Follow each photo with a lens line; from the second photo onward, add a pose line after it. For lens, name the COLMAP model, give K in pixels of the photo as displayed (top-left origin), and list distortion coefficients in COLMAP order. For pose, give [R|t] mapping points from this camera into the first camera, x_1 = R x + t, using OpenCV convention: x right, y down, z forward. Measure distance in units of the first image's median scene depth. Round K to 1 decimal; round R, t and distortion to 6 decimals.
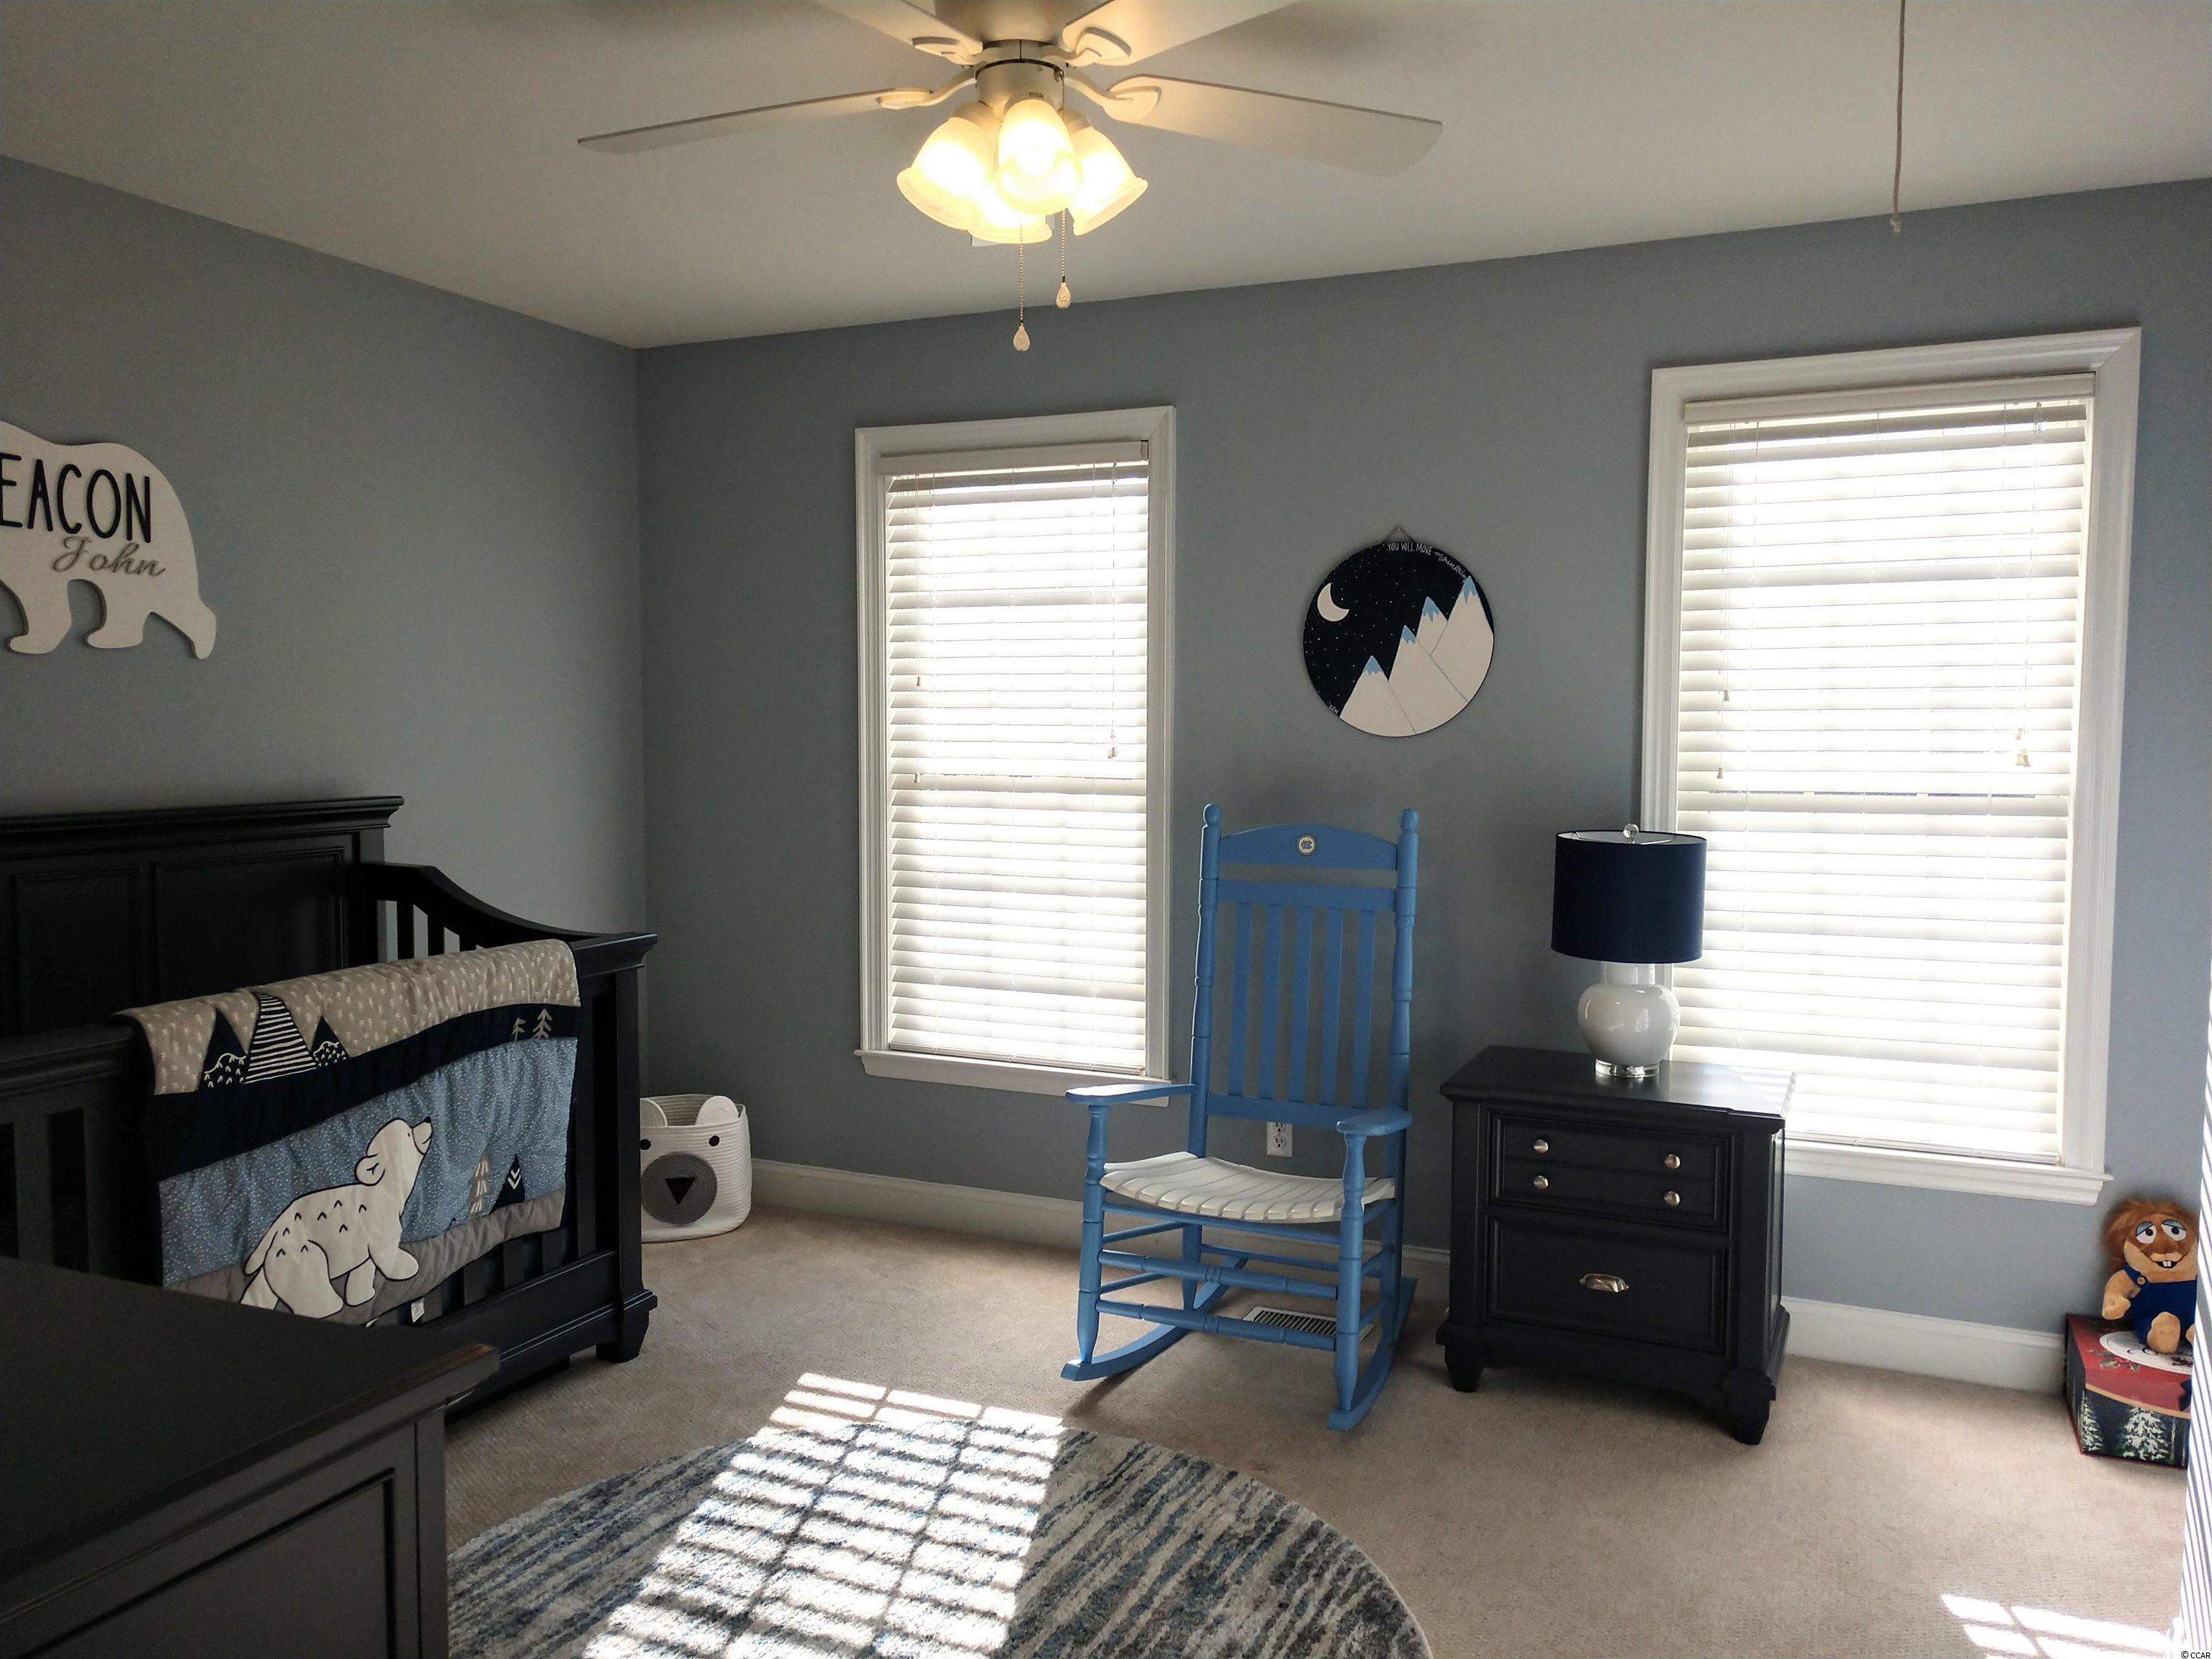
lens RADIAL K [[1677.2, 0, 1106.0], [0, 1677.2, 829.5], [0, 0, 1]] dist [0.008823, 0.007131]
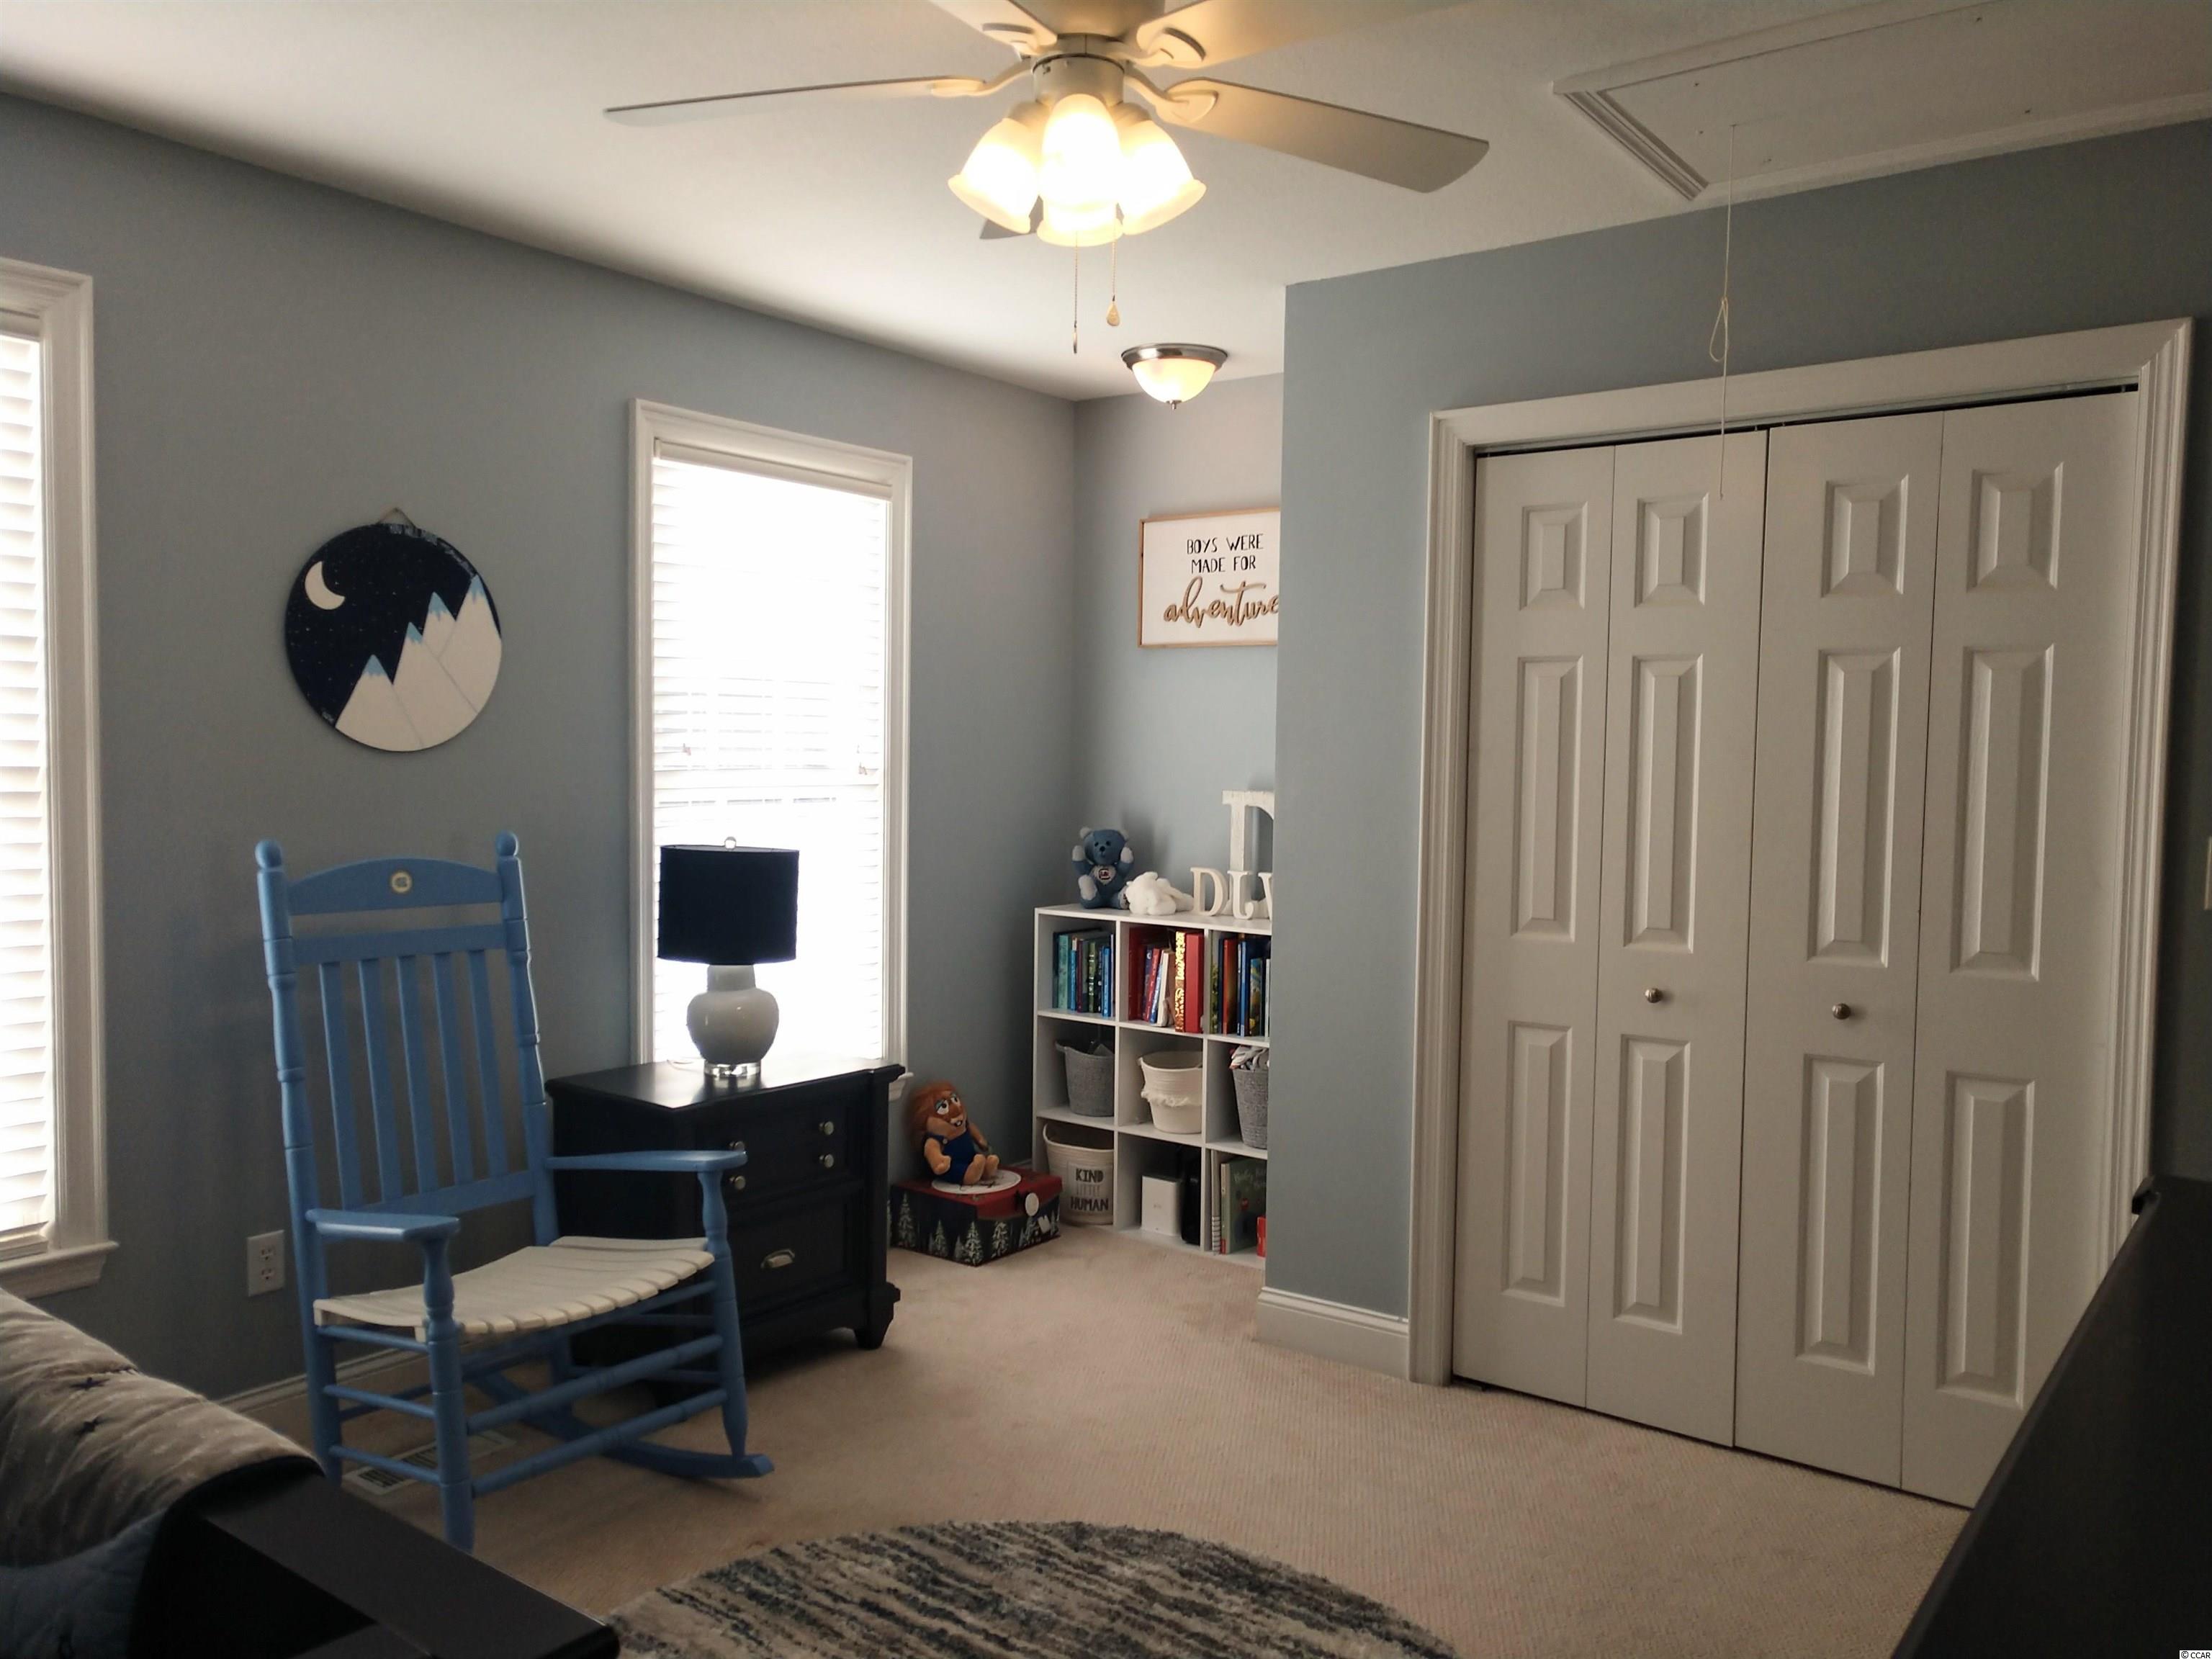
lens RADIAL K [[1677.2, 0, 1106.0], [0, 1677.2, 829.5], [0, 0, 1]] dist [0.008823, 0.007131]
pose [[0.225043, -0.047083, 0.973211, -0.594559], [0.051928, 0.997992, 0.036274, -0.028340], [-0.972964, 0.042374, 0.227036, 0.464699]]
